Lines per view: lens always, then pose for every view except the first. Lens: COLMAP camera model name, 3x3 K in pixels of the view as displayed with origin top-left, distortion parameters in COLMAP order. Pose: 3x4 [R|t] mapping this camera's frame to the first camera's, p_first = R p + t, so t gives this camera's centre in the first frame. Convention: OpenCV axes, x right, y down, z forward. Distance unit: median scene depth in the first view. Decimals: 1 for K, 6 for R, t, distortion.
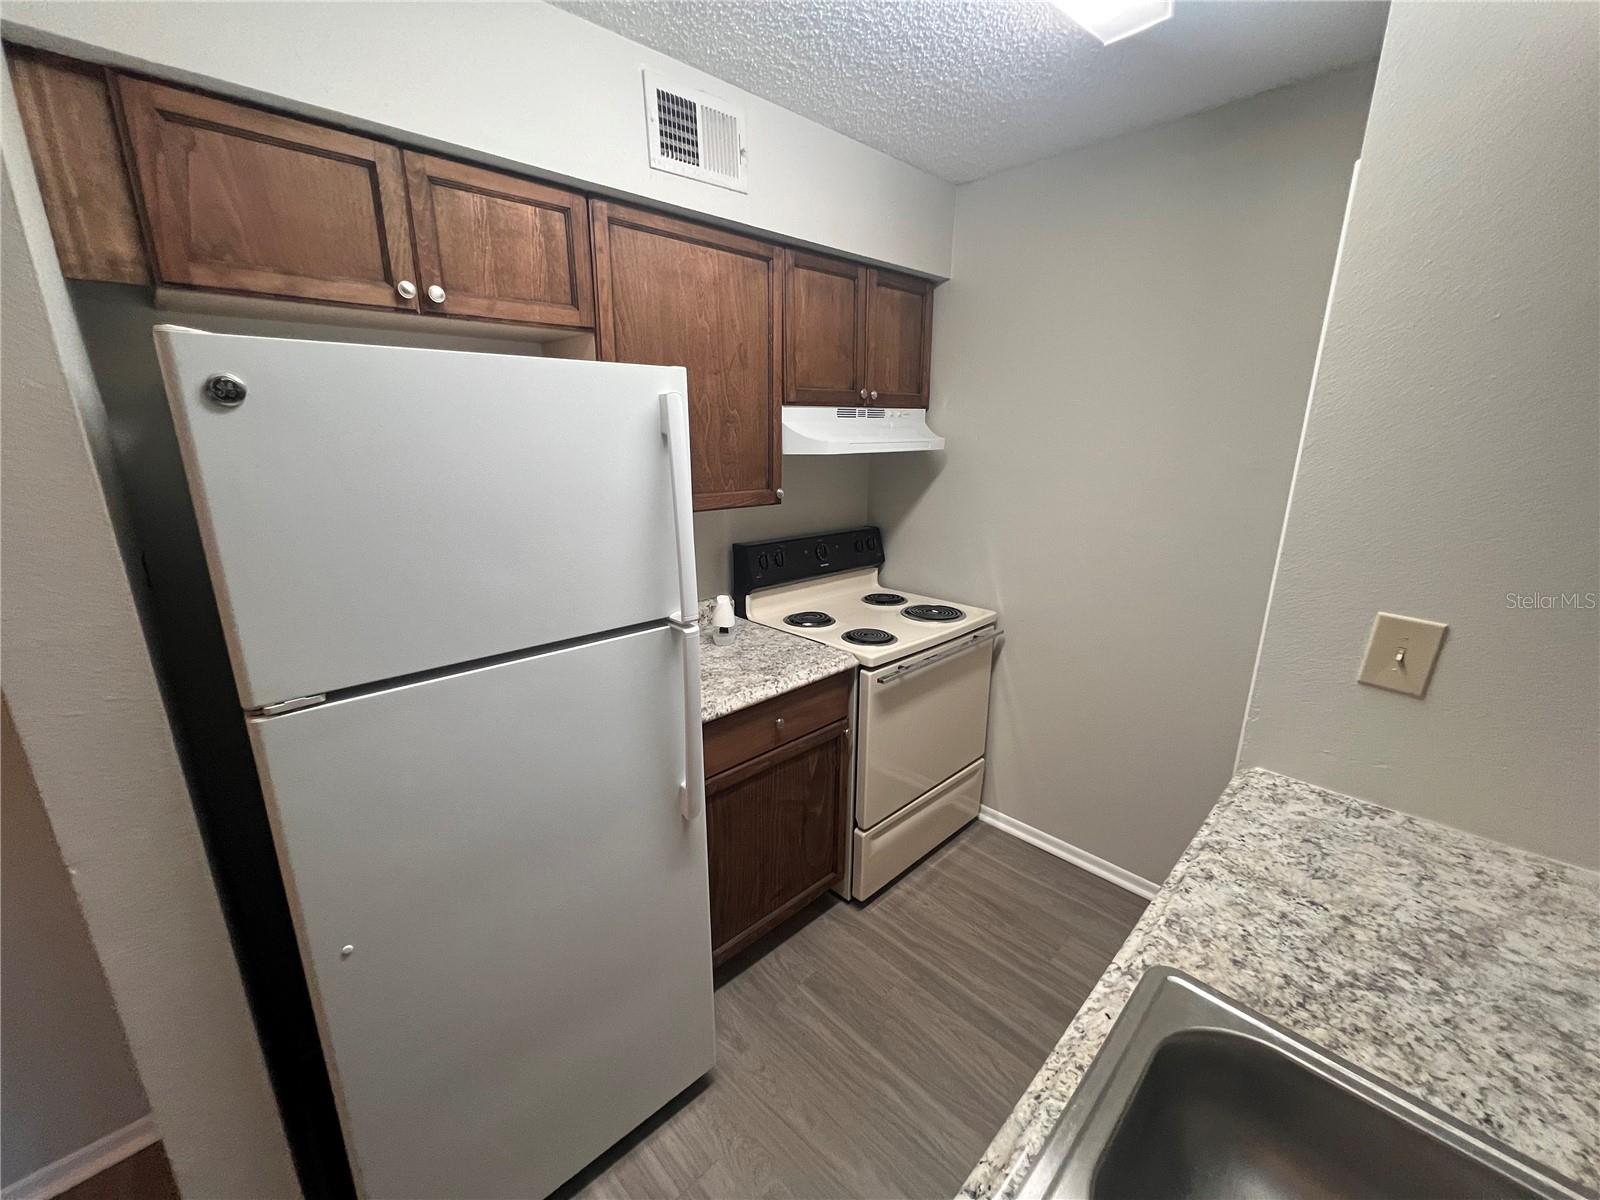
lens RADIAL K [[638.0, 0, 805.4], [0, 638.0, 592.6], [0, 0, 1]] dist [-0.000241, 0.000215]
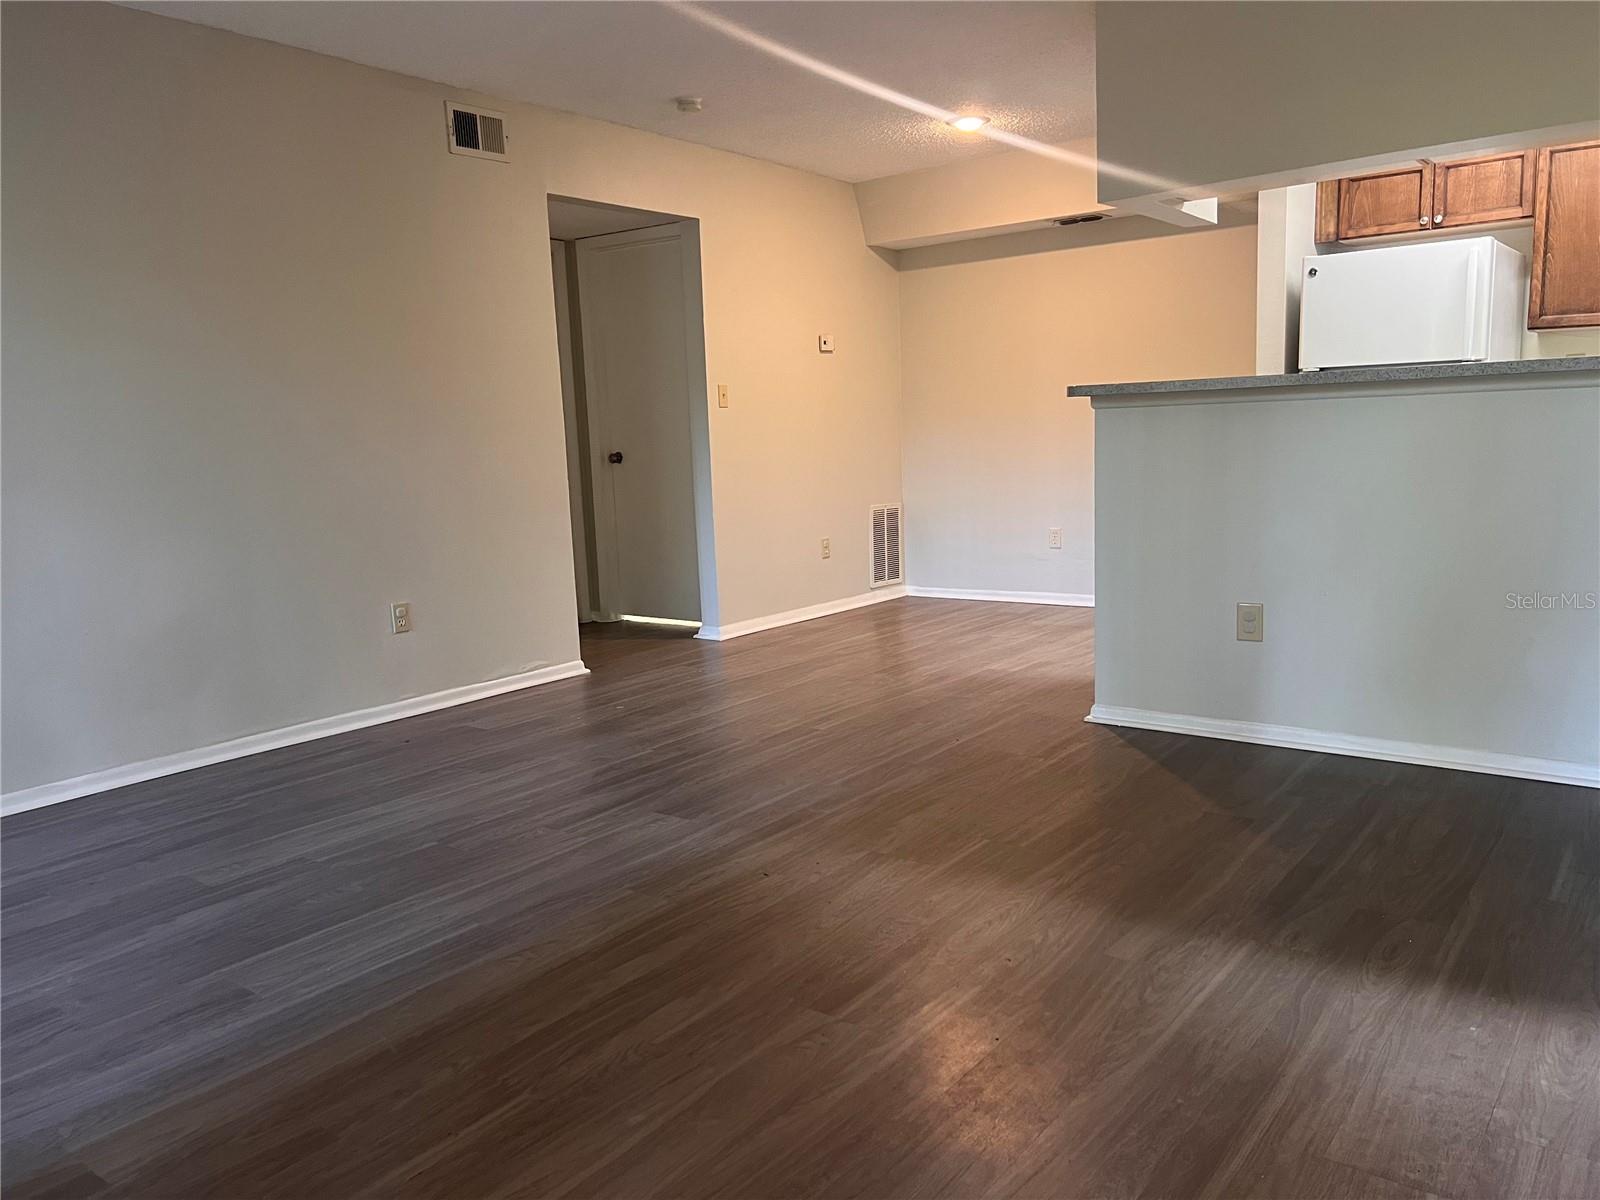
lens RADIAL K [[1207.7, 0, 792.6], [0, 1207.7, 605.3], [0, 0, 1]] dist [0.025988, -0.005704]
pose [[0.133613, 0.141596, -0.980866, 2.916575], [-0.220030, 0.969277, 0.109951, 0.716091], [0.966299, 0.201129, 0.160664, -1.309101]]
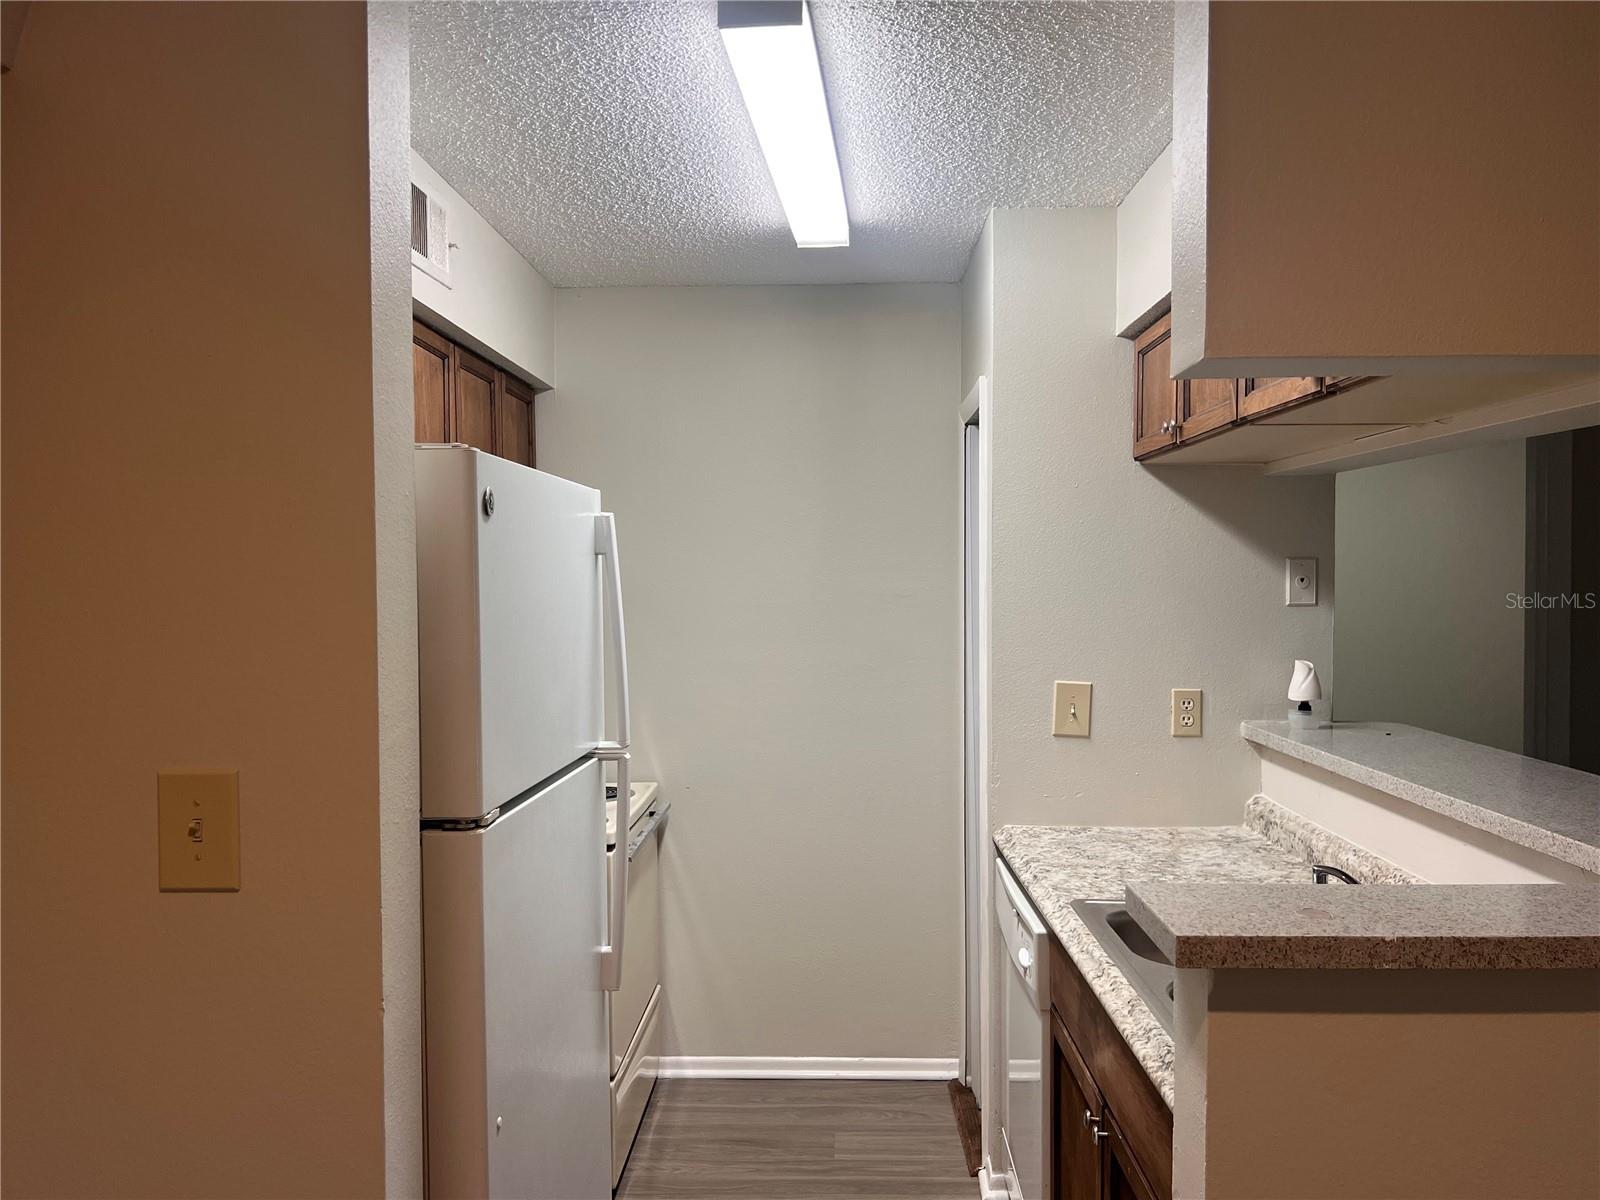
lens RADIAL K [[1207.7, 0, 792.6], [0, 1207.7, 605.3], [0, 0, 1]] dist [0.025988, -0.005704]
pose [[0.720179, -0.023049, 0.693406, -0.996666], [0.185390, 0.969499, -0.160322, 0.141142], [-0.668561, 0.244010, 0.702485, -0.374538]]
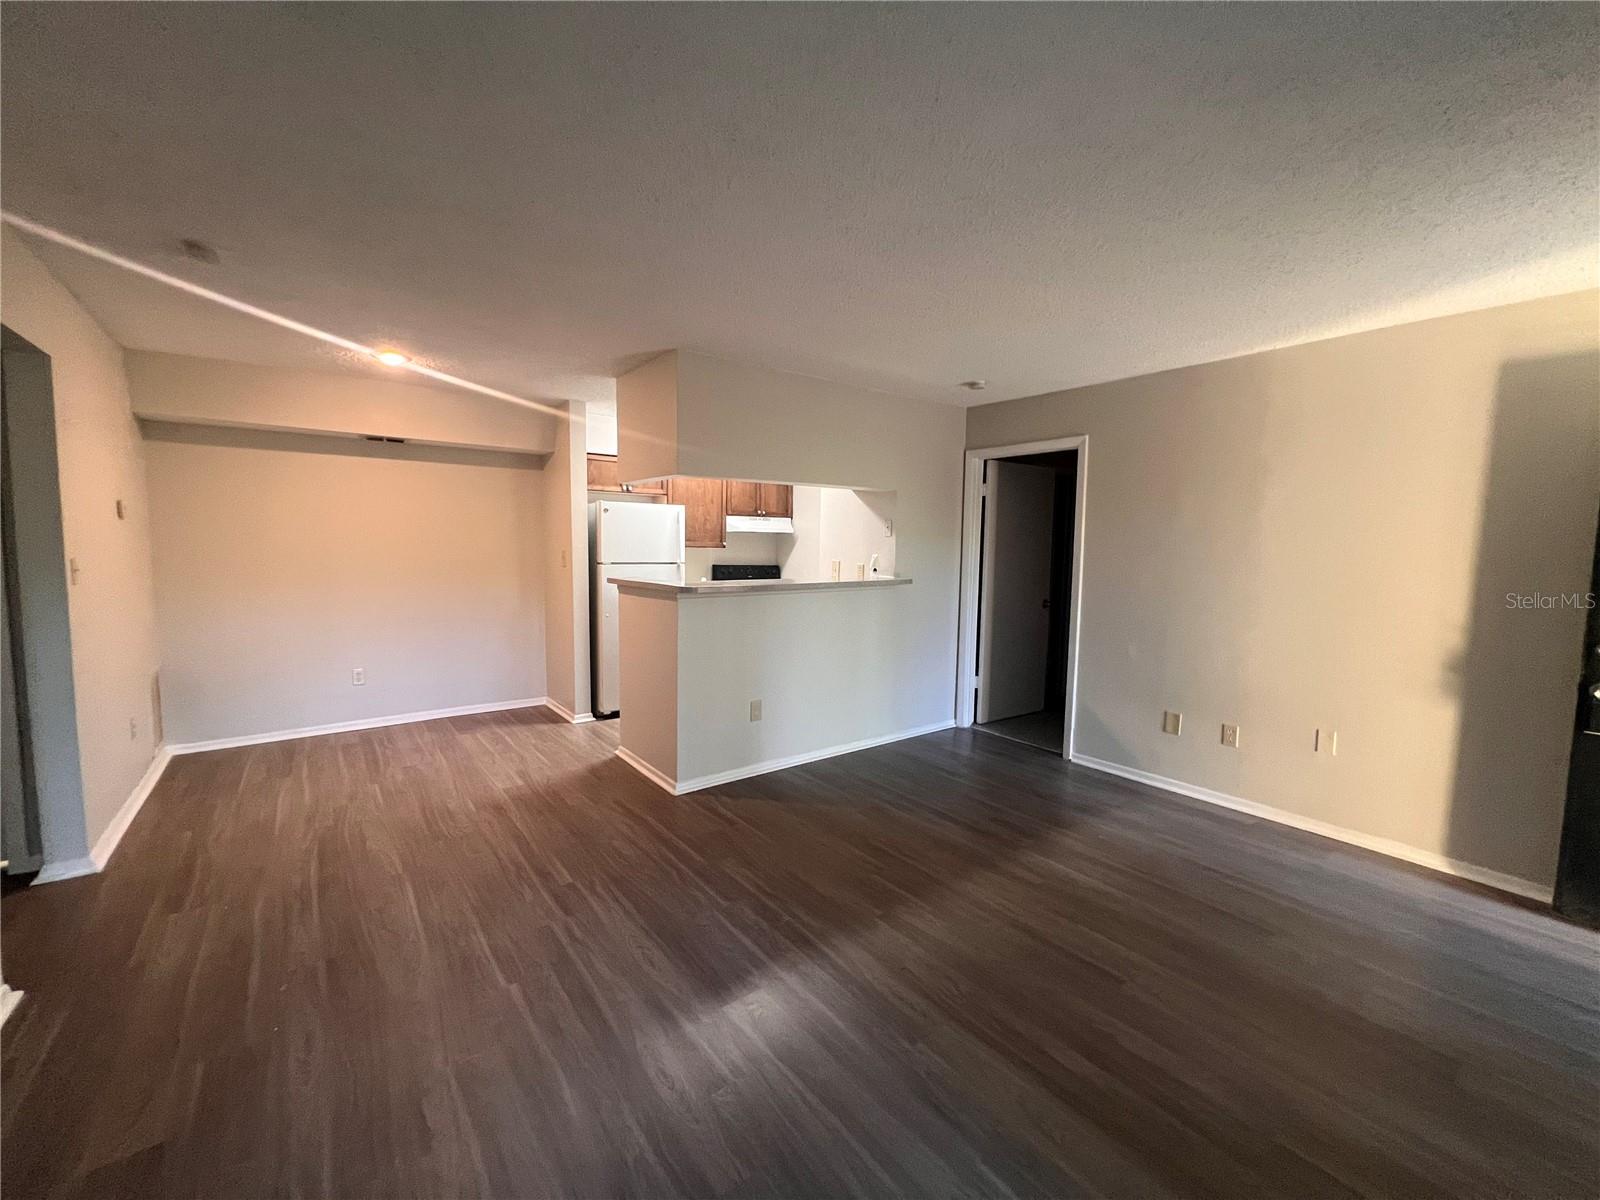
lens RADIAL K [[638.0, 0, 805.4], [0, 638.0, 592.6], [0, 0, 1]] dist [-0.000241, 0.000215]
pose [[0.993199, 0.023534, -0.114028, 0.944268], [-0.043664, 0.983168, -0.177407, 0.802840], [0.107934, 0.181180, 0.977509, -2.535398]]
